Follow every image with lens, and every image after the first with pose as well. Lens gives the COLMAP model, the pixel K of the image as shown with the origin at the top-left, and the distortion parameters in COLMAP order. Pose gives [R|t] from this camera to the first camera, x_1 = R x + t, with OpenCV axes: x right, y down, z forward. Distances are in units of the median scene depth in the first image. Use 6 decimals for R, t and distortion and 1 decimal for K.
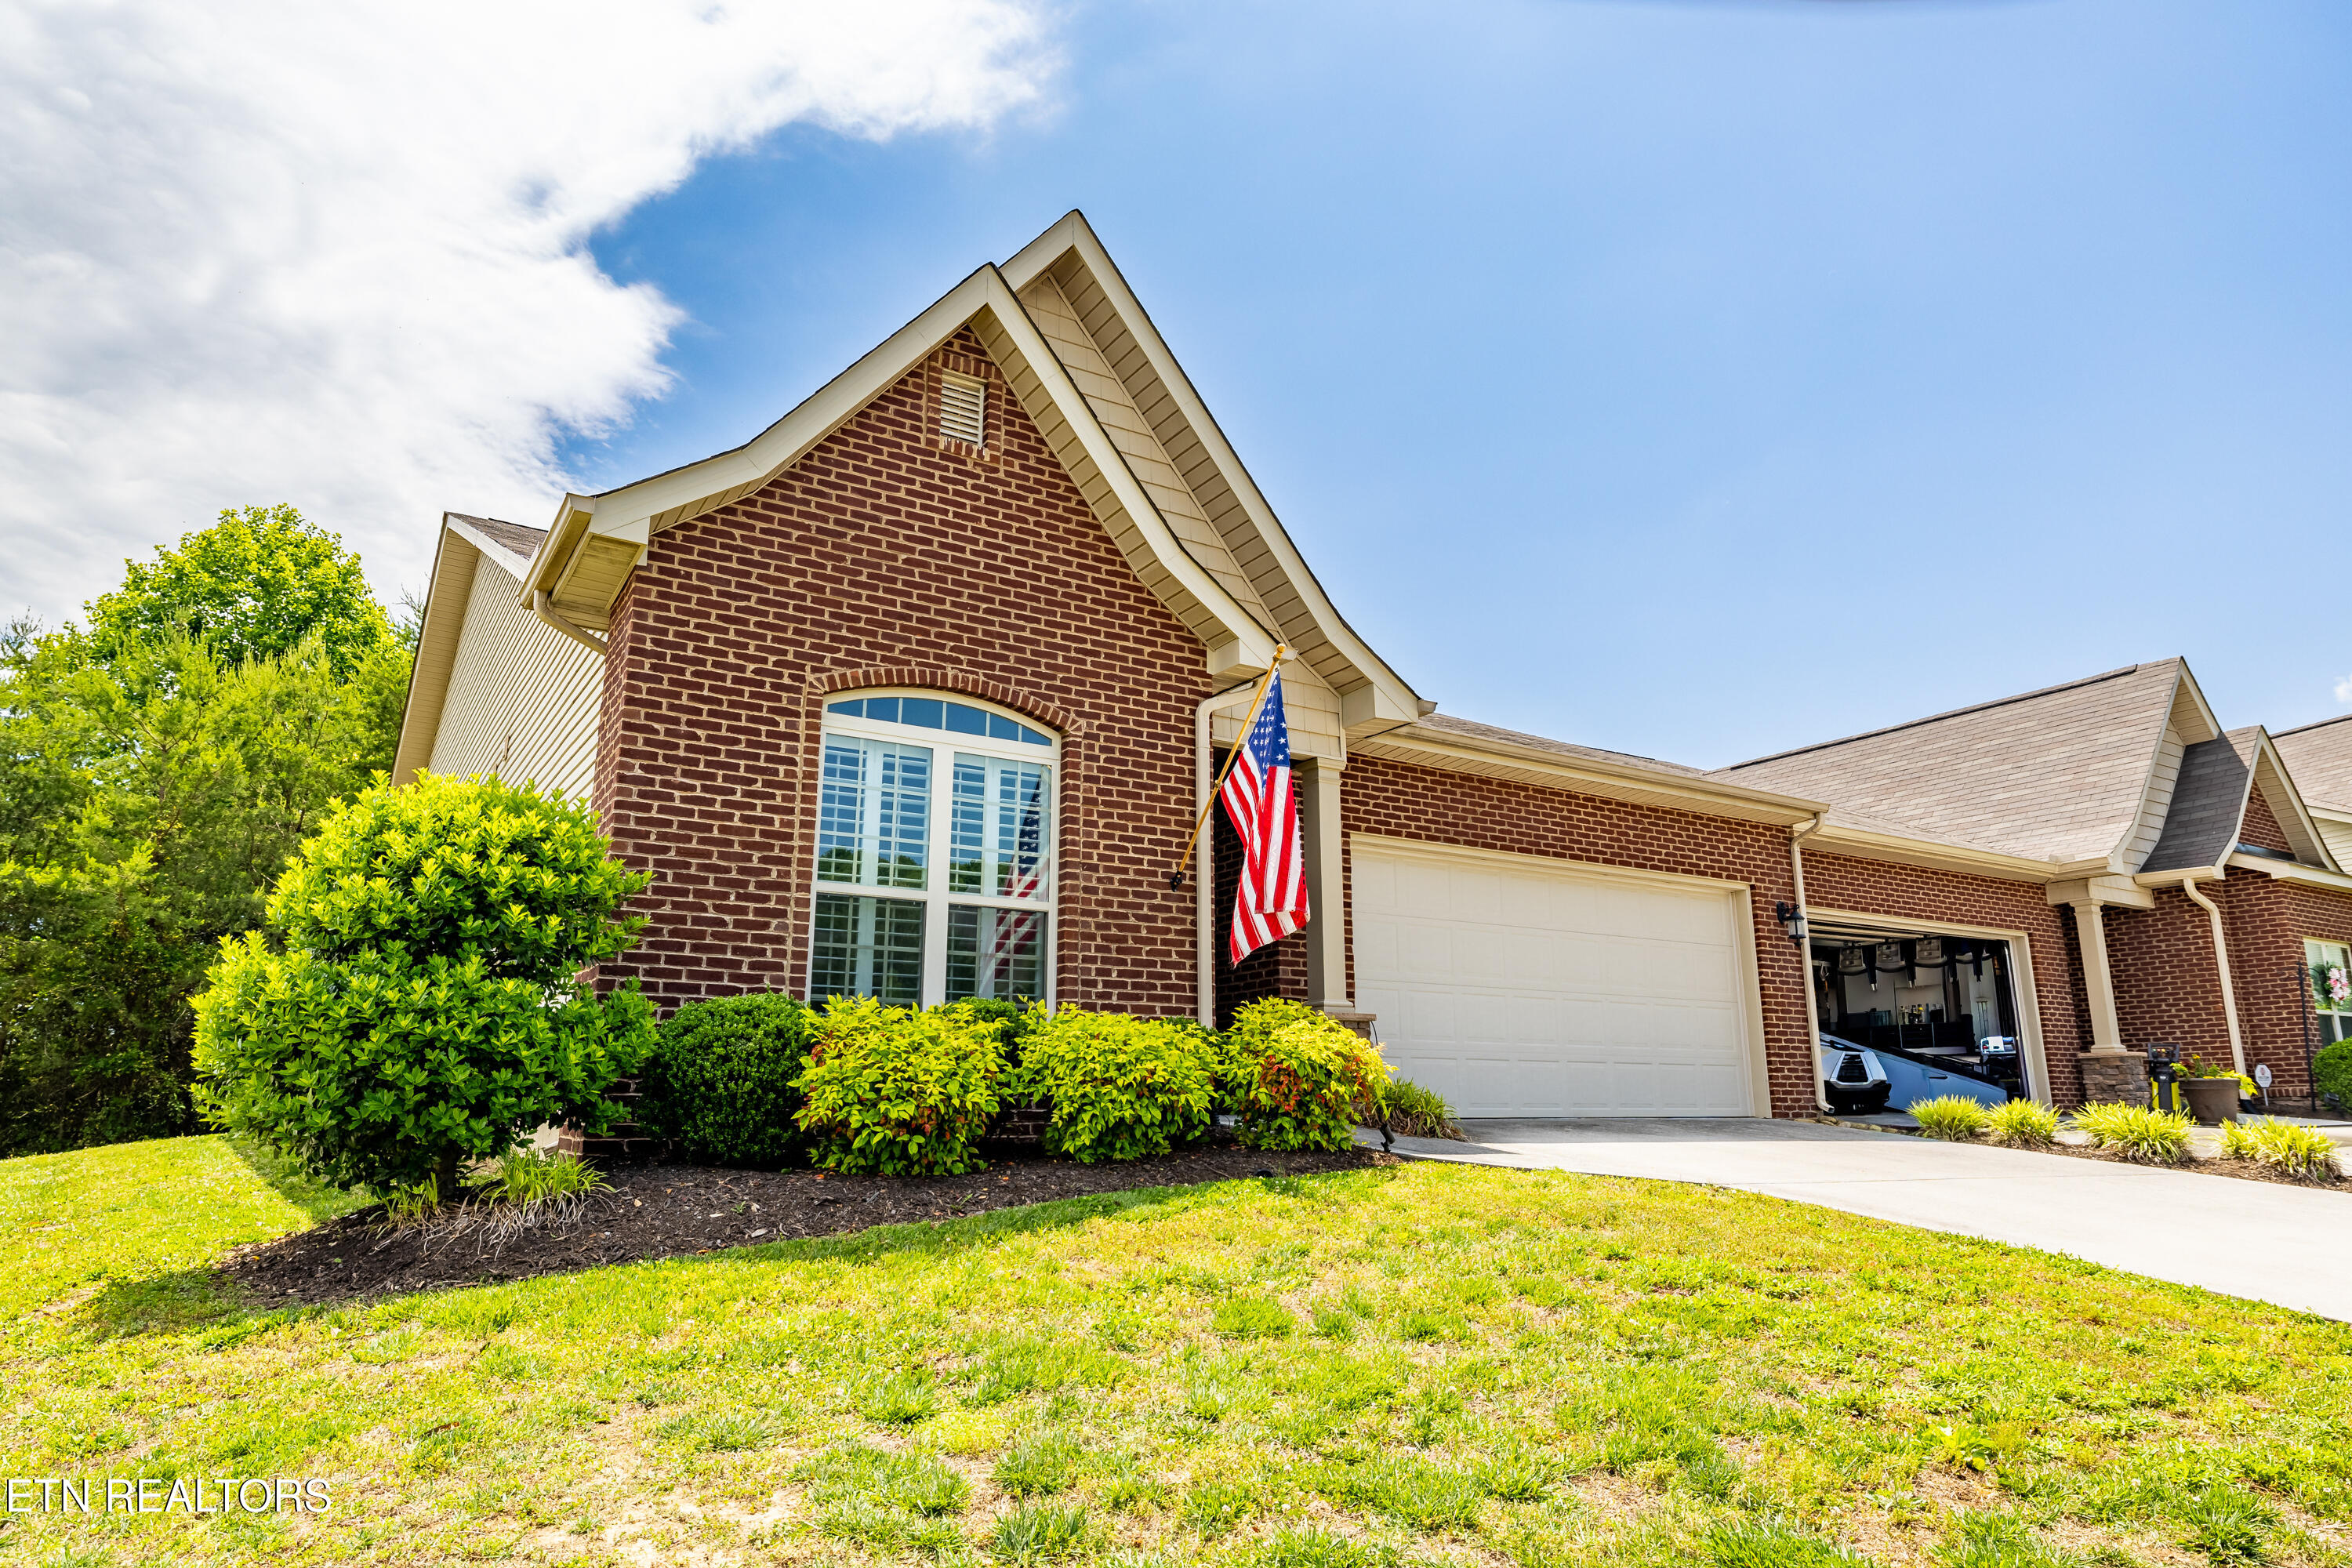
lens RADIAL K [[1521.2, 0, 1183.7], [0, 1521.2, 640.1], [0, 0, 1]] dist [-0.003635, -0.001172]
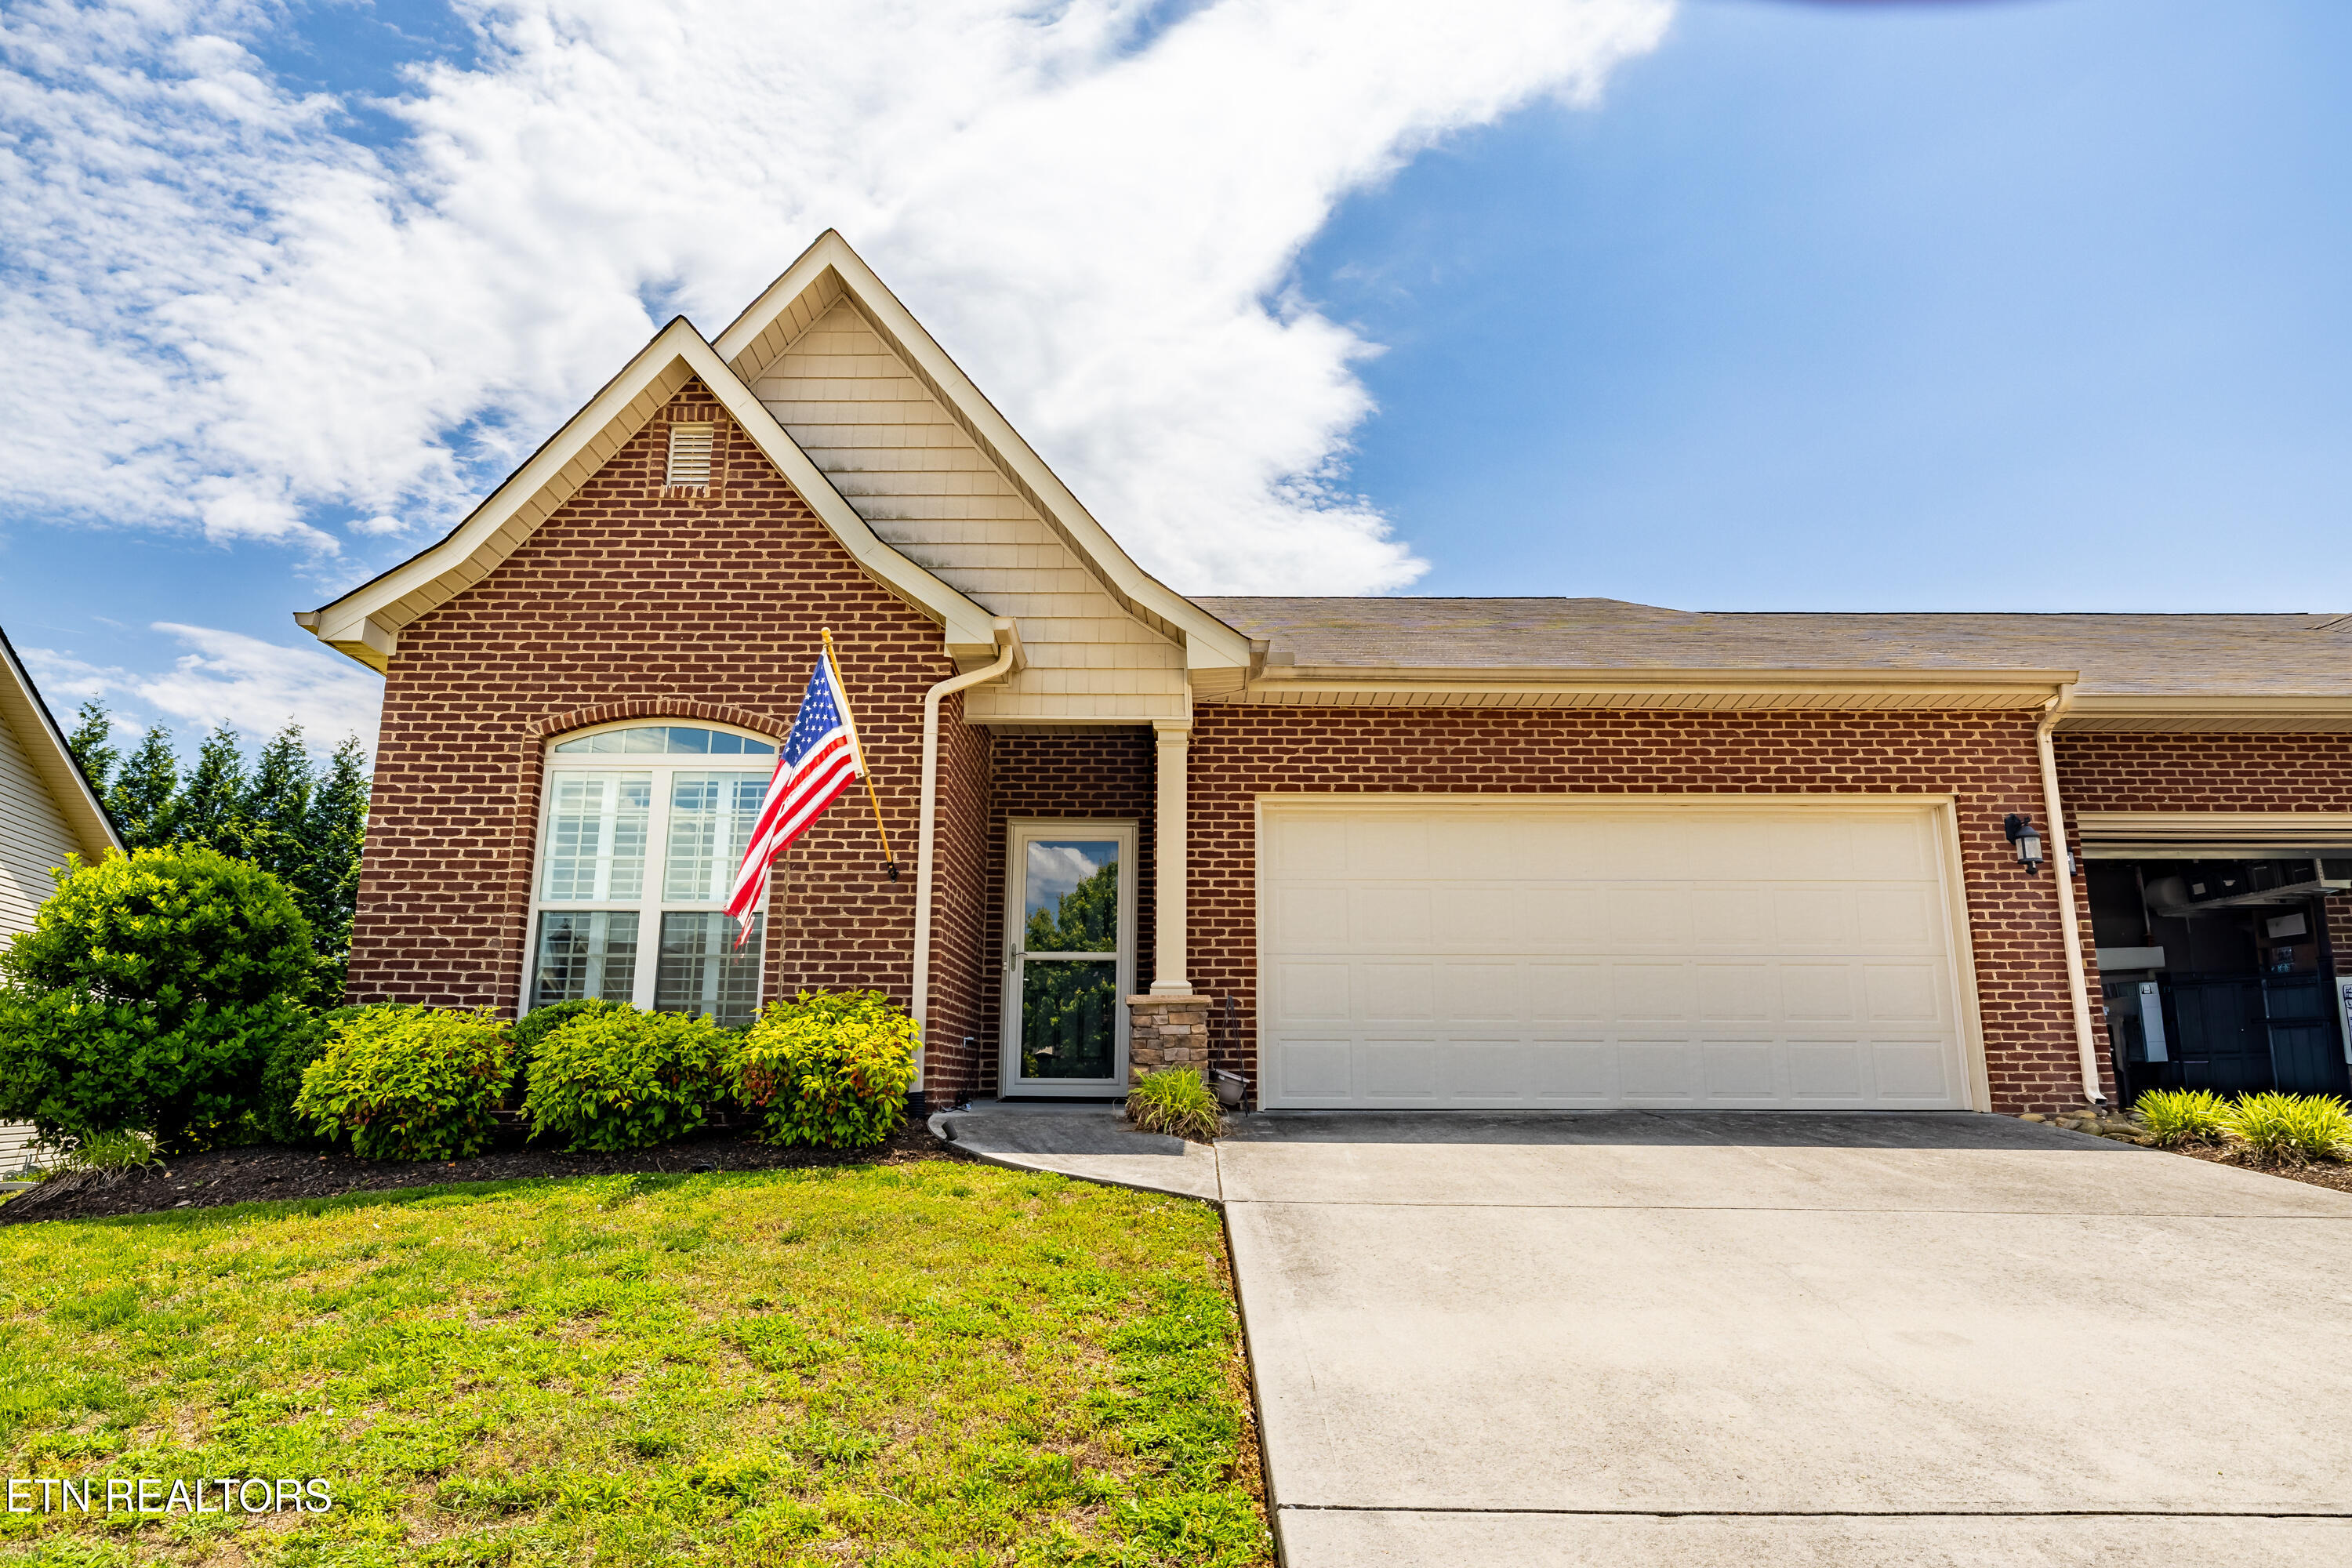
lens RADIAL K [[1475.3, 0, 1112.5], [0, 1475.3, 659.4], [0, 0, 1]] dist [0.007740, -0.024452]
pose [[0.819171, -0.154054, -0.552473, 0.751983], [0.166700, 0.985620, -0.027662, 0.080995], [0.548789, -0.069437, 0.833072, 0.318590]]
